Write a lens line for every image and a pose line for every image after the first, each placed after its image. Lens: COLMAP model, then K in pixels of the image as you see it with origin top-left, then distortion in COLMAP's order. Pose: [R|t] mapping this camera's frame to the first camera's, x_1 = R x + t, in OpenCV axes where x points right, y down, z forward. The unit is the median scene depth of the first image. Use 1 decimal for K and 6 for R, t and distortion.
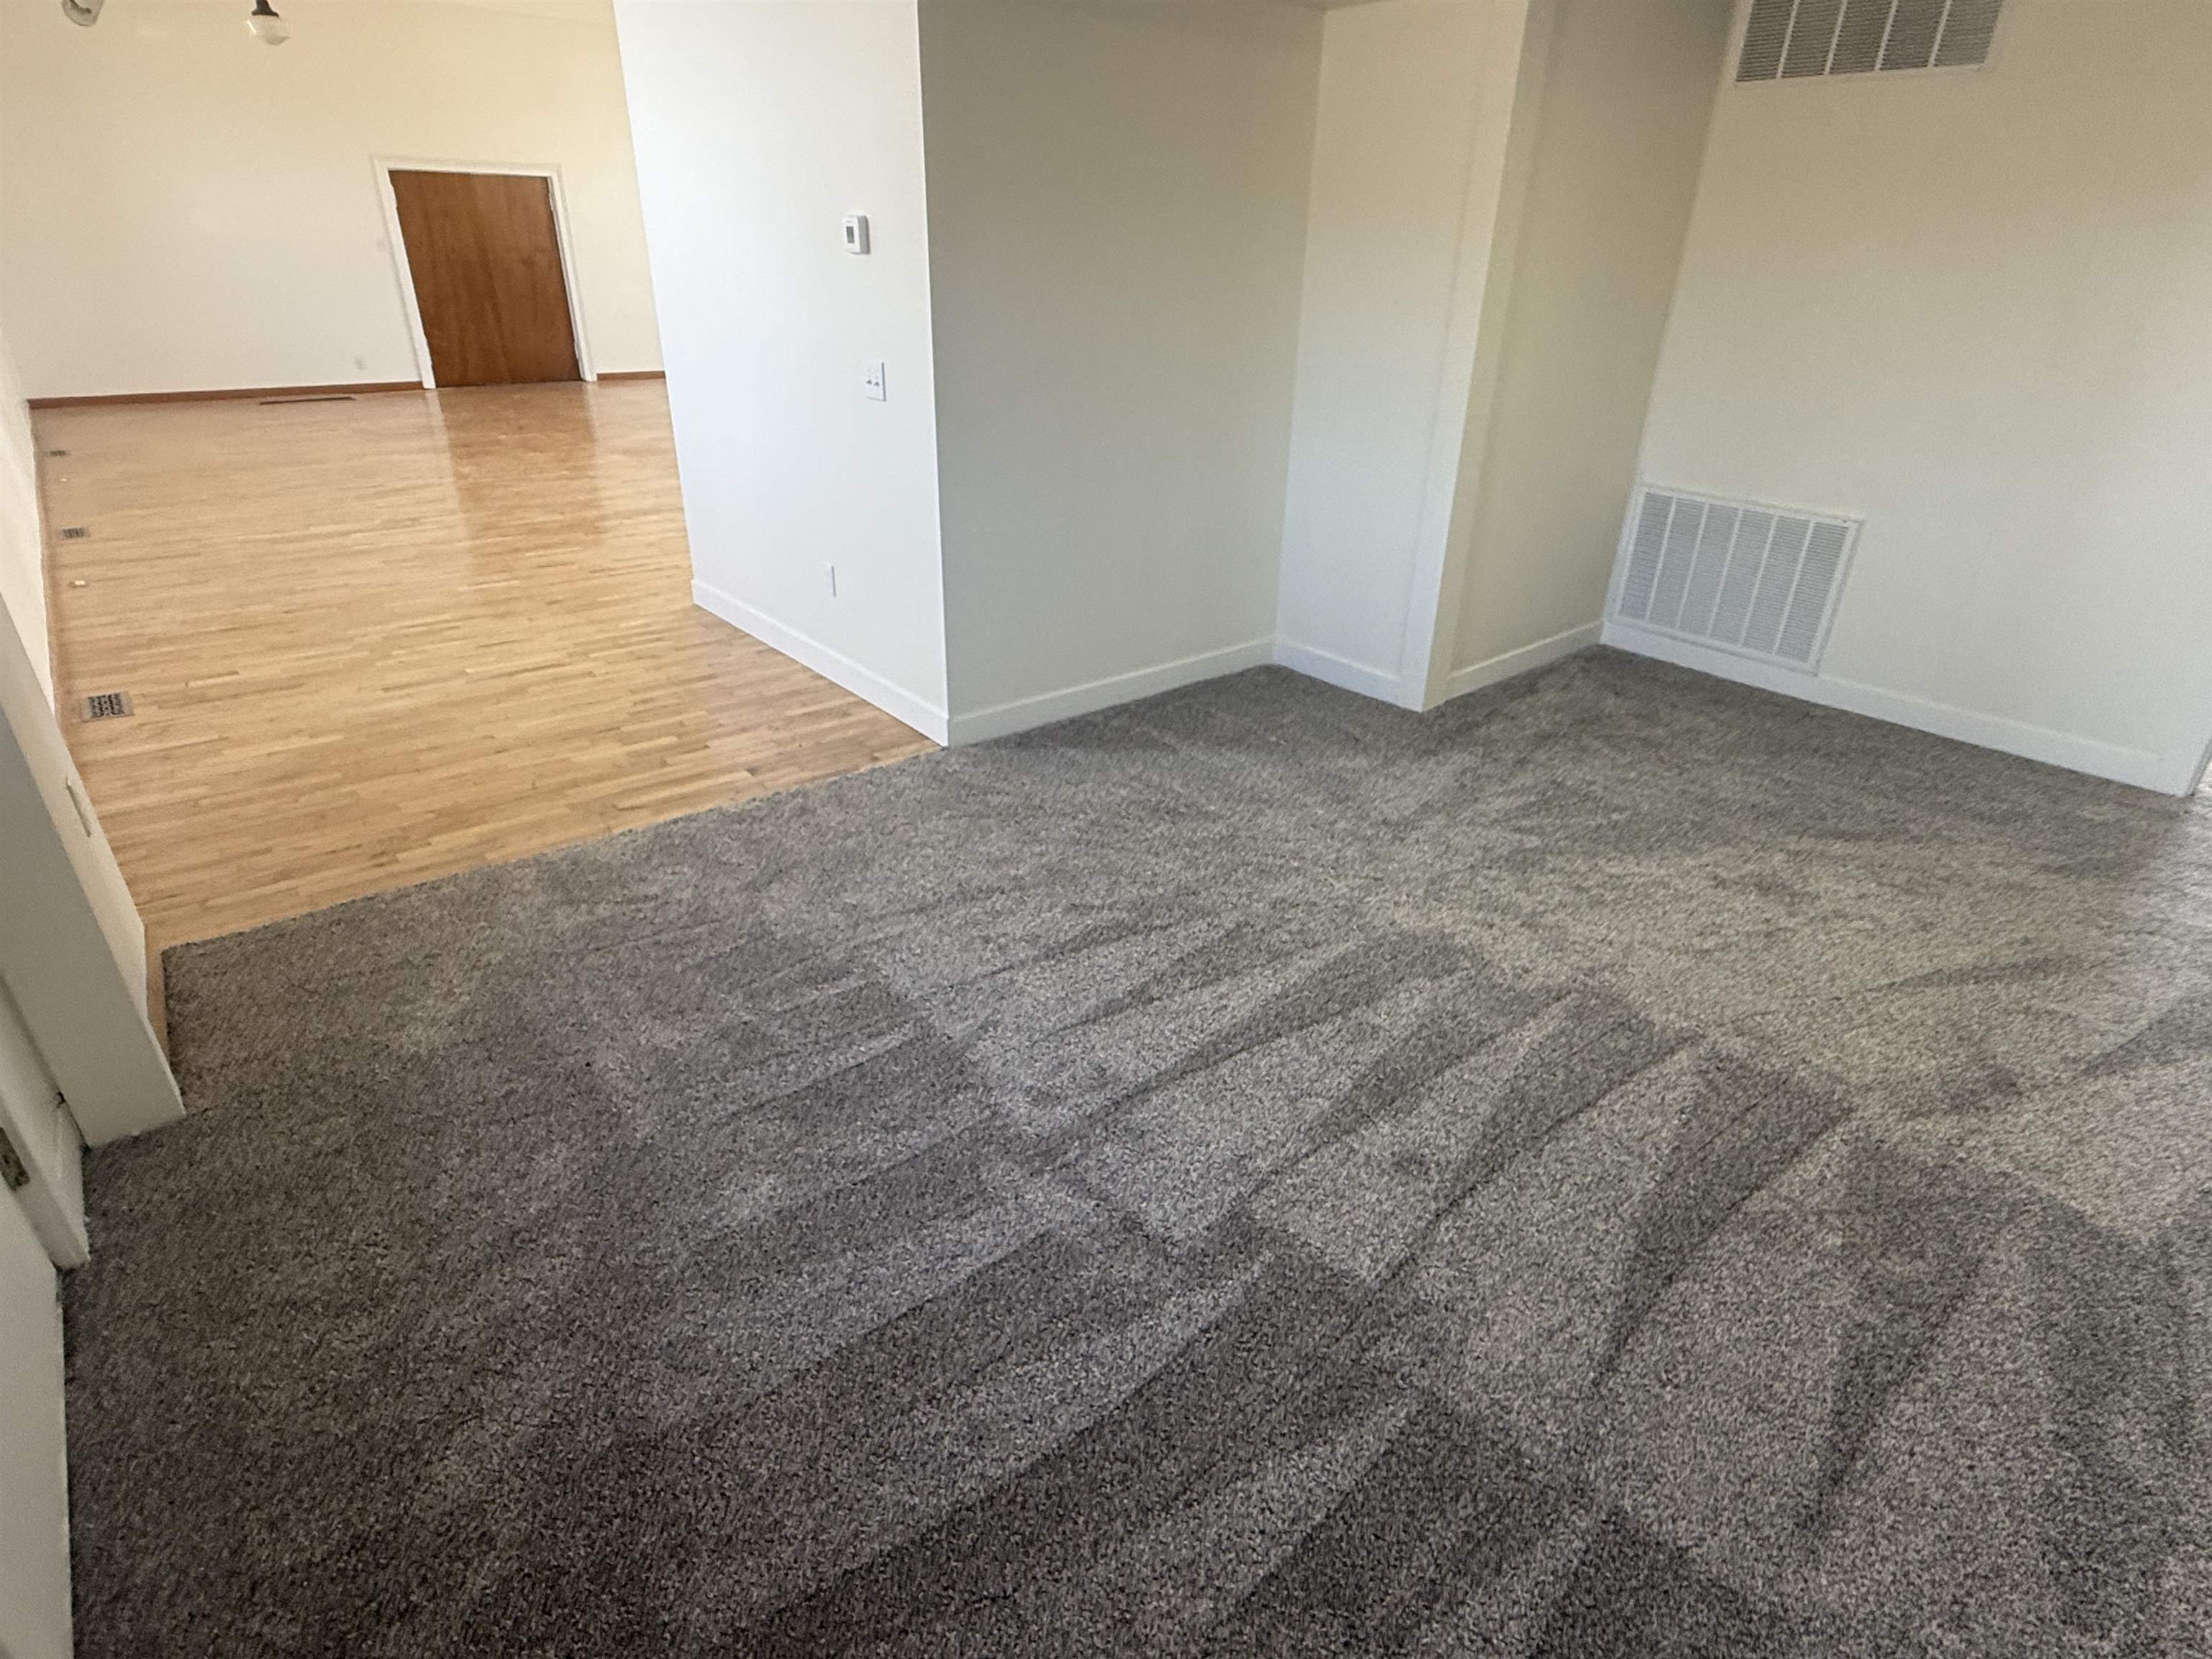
lens RADIAL K [[1182.0, 0, 1099.0], [0, 1182.0, 834.4], [0, 0, 1]] dist [0.000115, -0.001651]
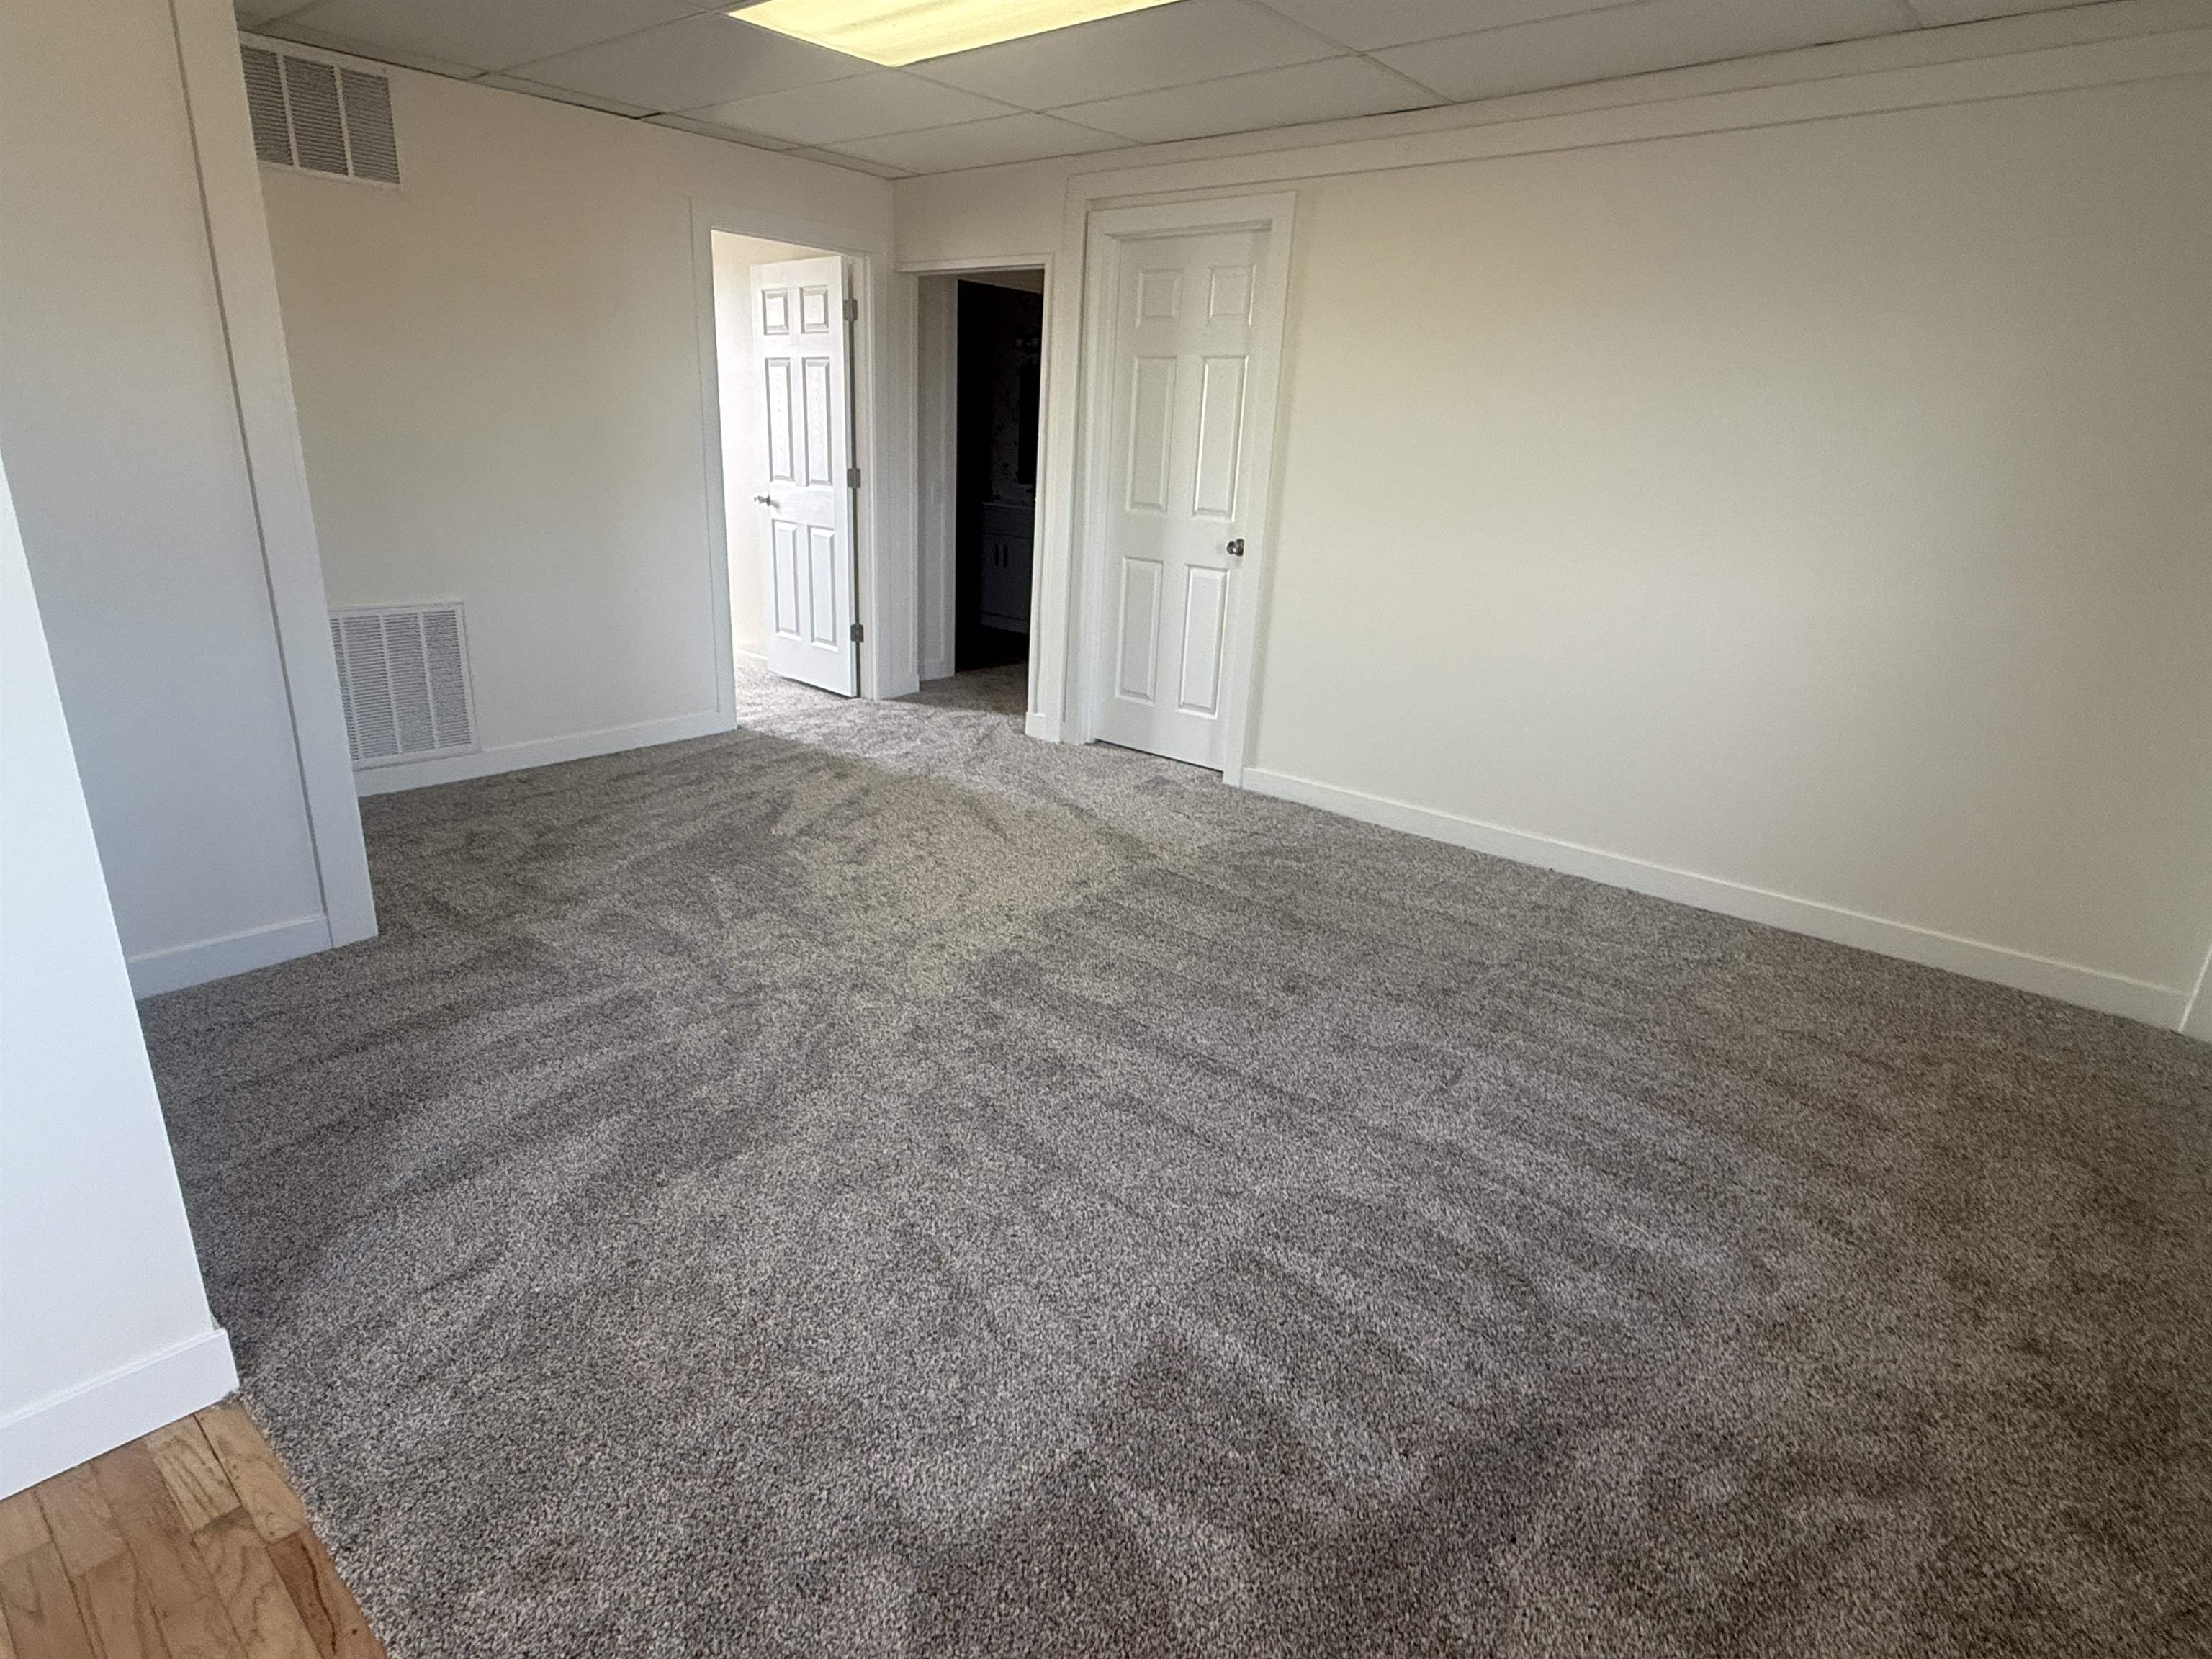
lens RADIAL K [[1182.0, 0, 1103.3], [0, 1182.0, 835.0], [0, 0, 1]] dist [0.000115, -0.001651]
pose [[-0.183667, -0.339234, 0.922598, -0.614223], [0.397734, 0.832658, 0.385343, -0.336623], [-0.898929, 0.437723, -0.018007, 0.745405]]
